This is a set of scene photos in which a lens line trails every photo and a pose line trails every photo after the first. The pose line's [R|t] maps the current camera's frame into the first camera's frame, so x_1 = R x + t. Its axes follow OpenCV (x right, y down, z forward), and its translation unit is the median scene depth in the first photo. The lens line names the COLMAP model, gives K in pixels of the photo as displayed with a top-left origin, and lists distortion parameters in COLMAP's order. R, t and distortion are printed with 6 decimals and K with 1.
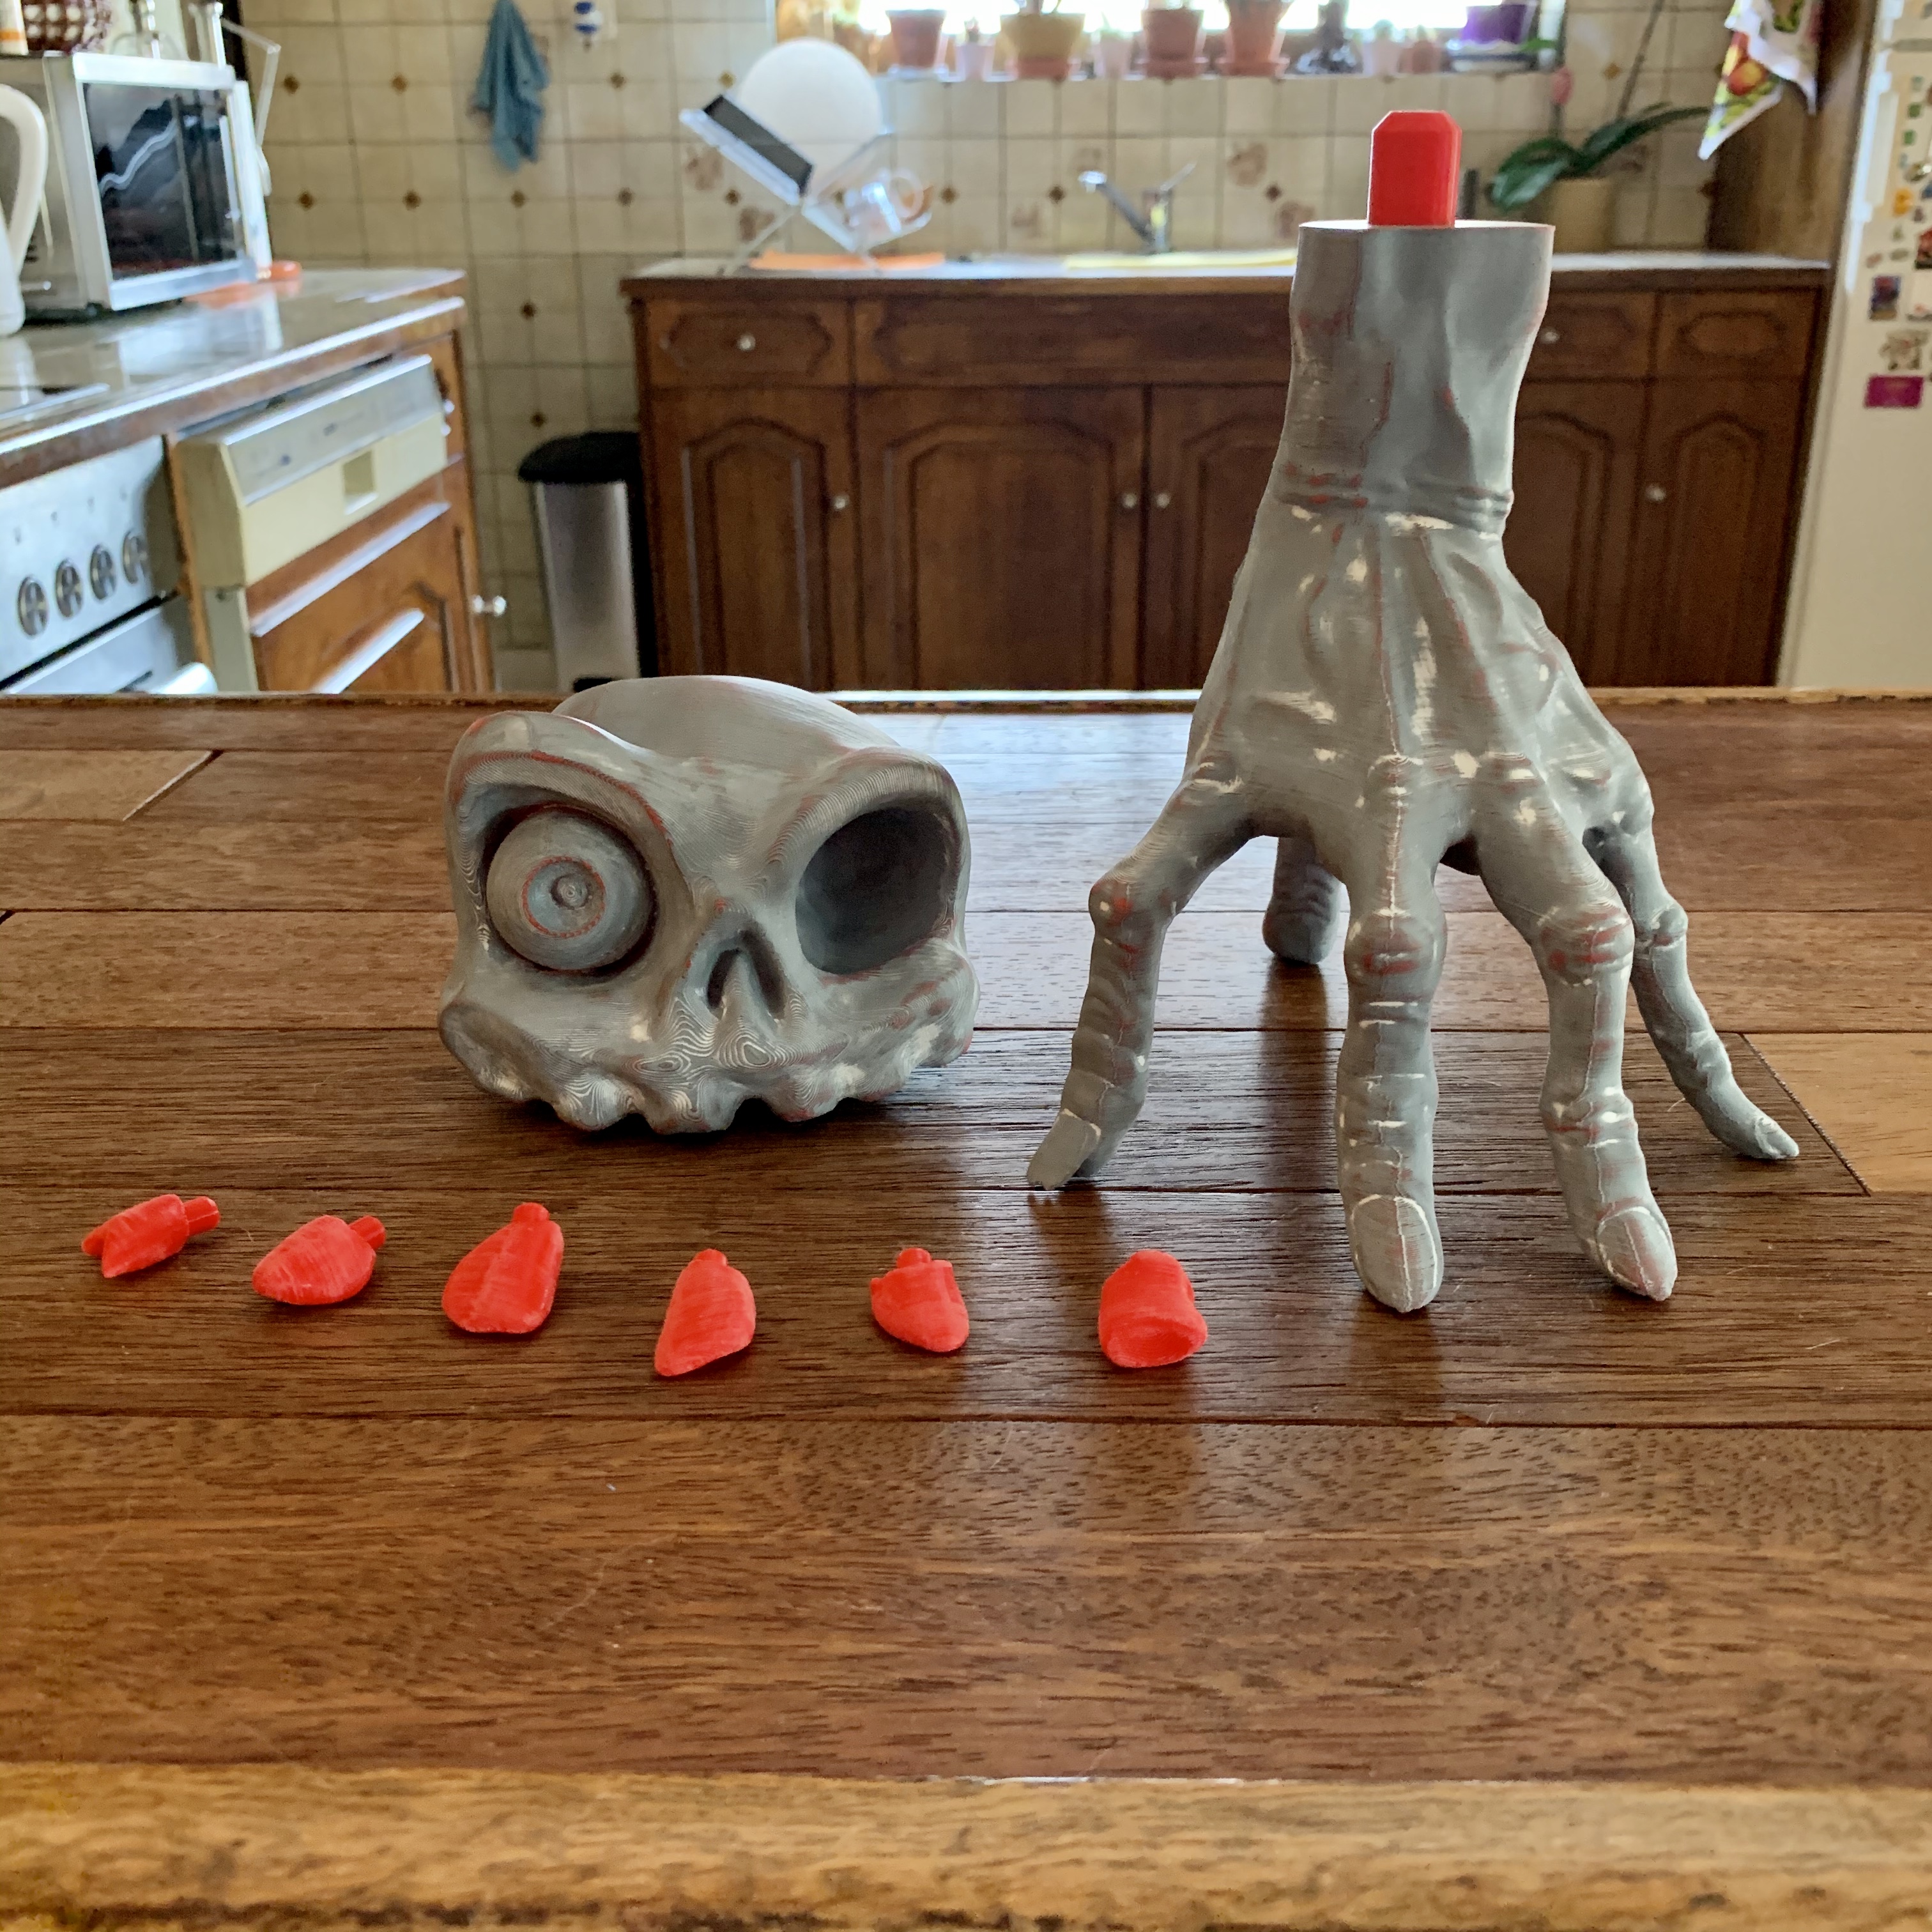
lens RADIAL K [[2022.4, 0, 966.0], [0, 2022.4, 966.0], [0, 0, 1]] dist [-0.003288, -0.024977]
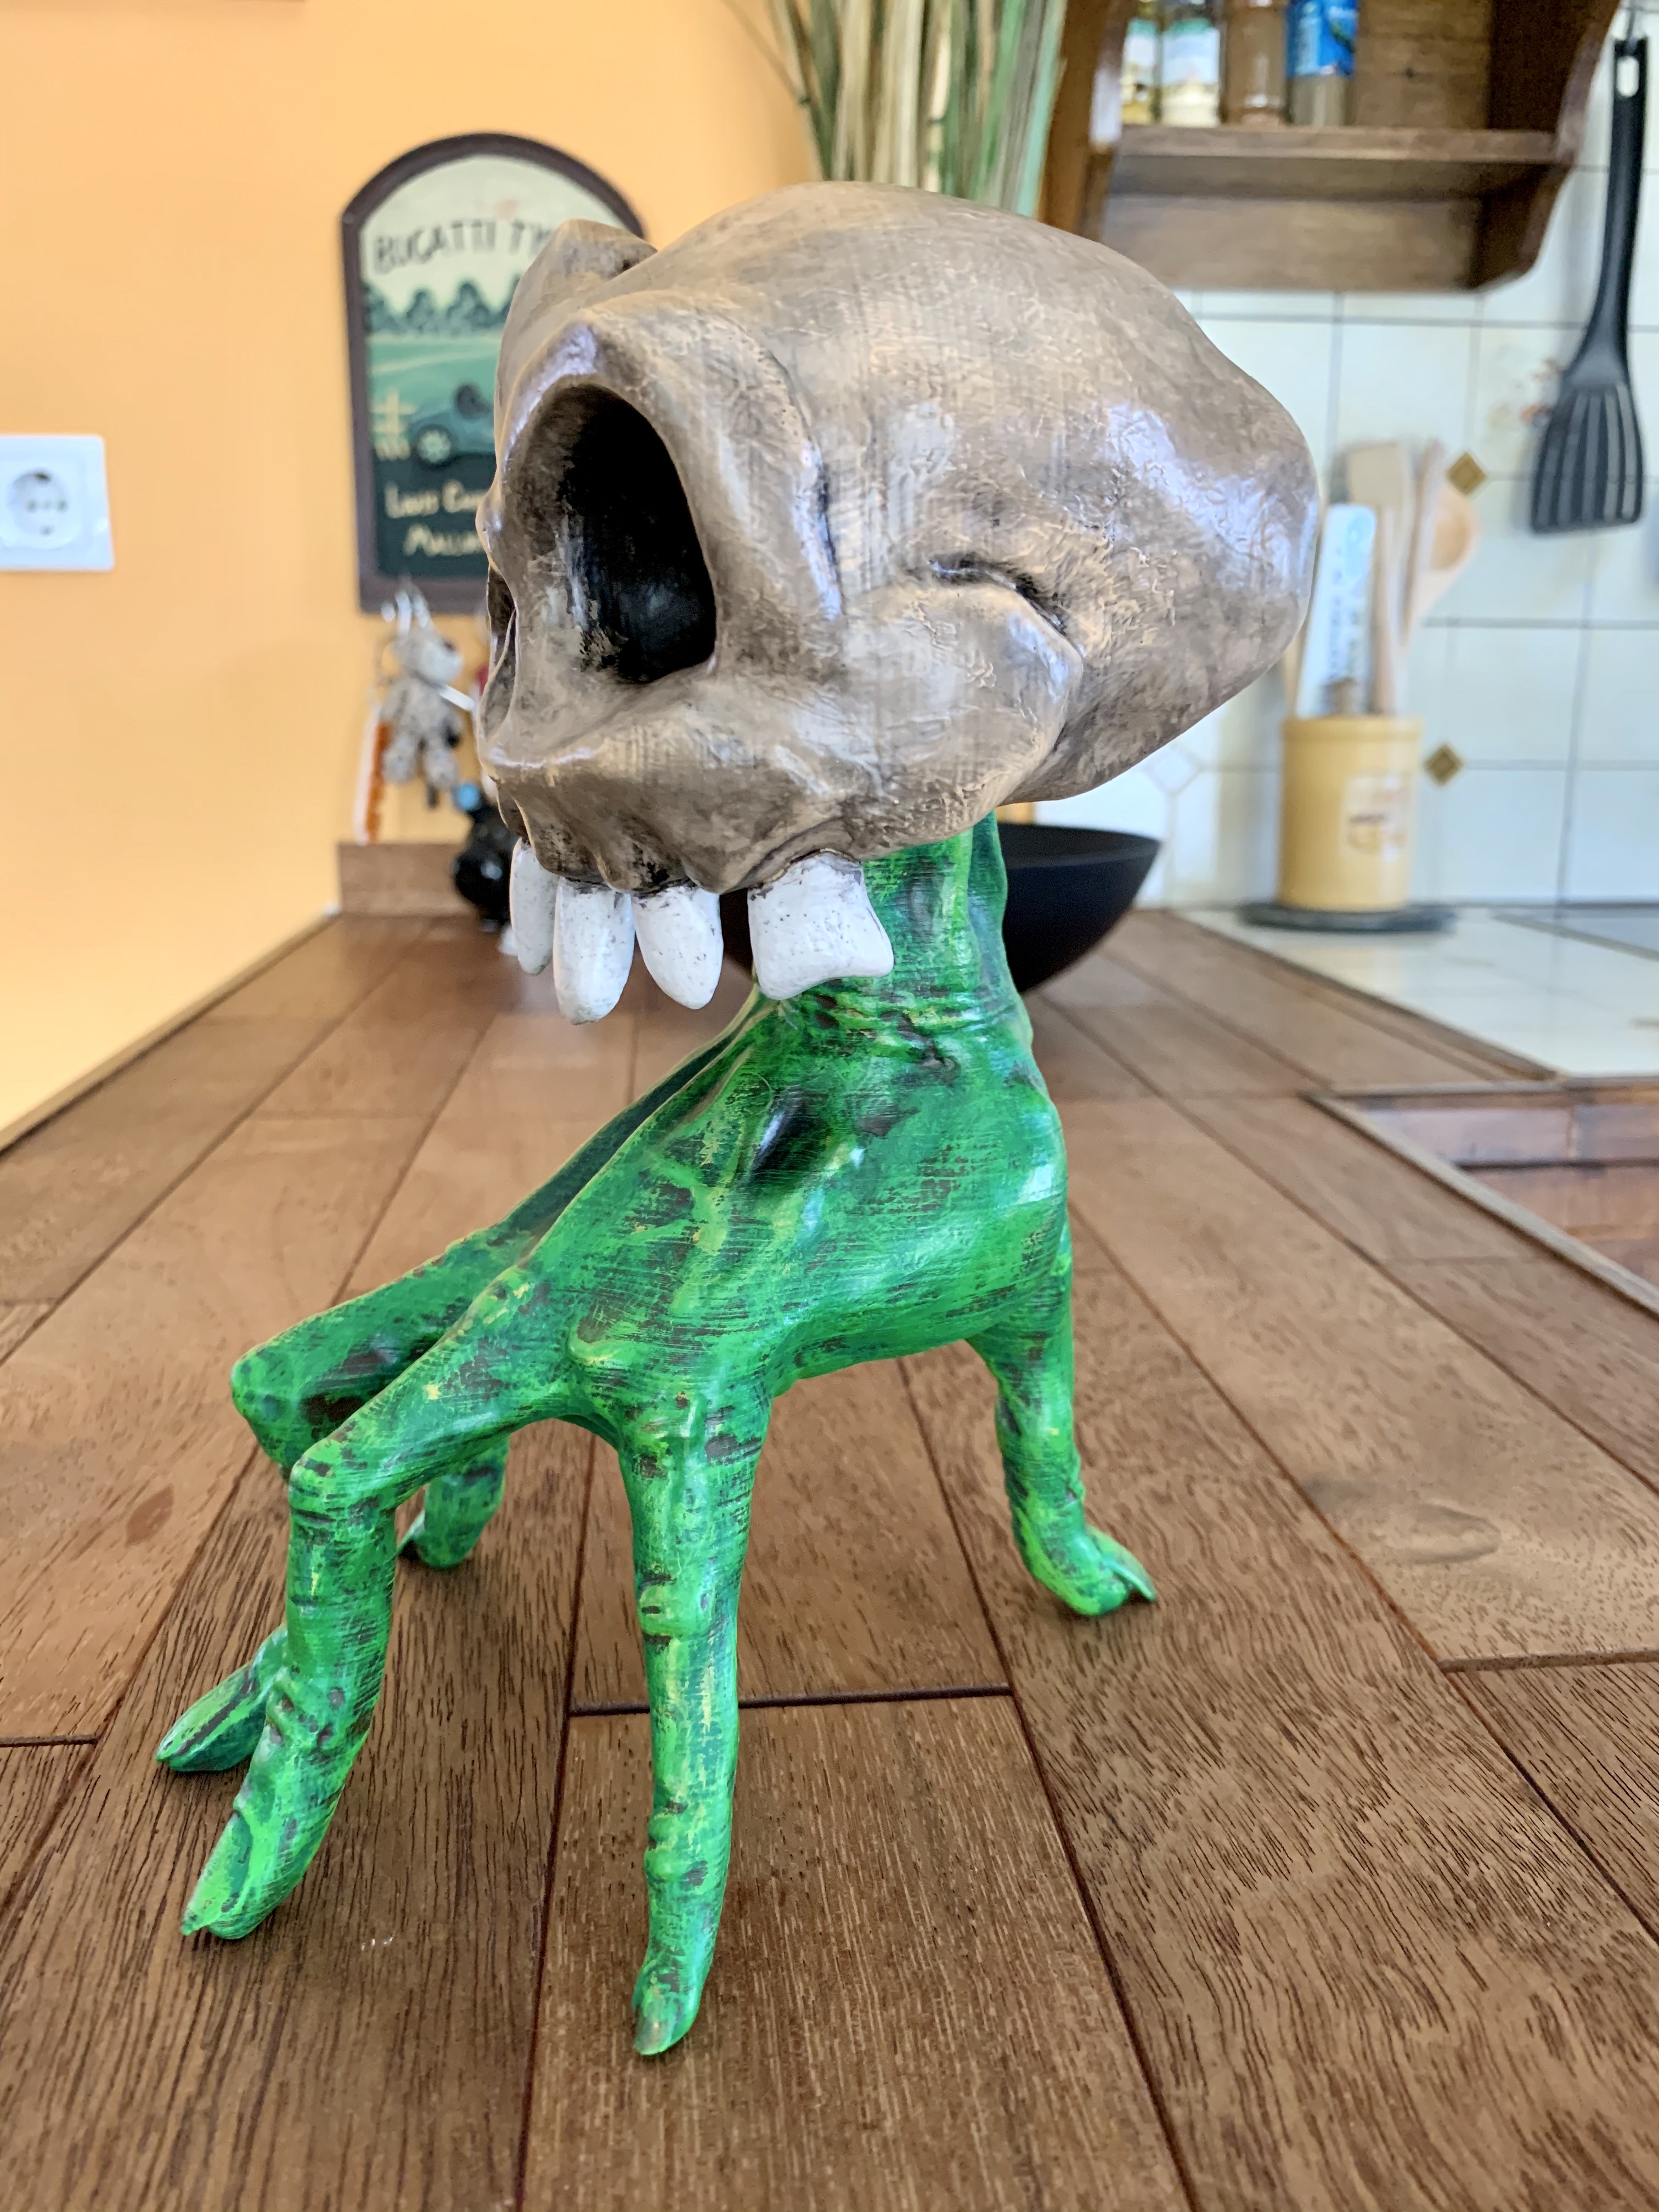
lens RADIAL K [[1730.6, 0, 829.5], [0, 1730.6, 1106.0], [0, 0, 1]] dist [0.004270, -0.013946]
pose [[0.118840, 0.227018, -0.966613, 0.001940], [-0.376123, 0.911254, 0.167775, -0.040569], [0.918917, 0.343626, 0.193680, 0.116688]]
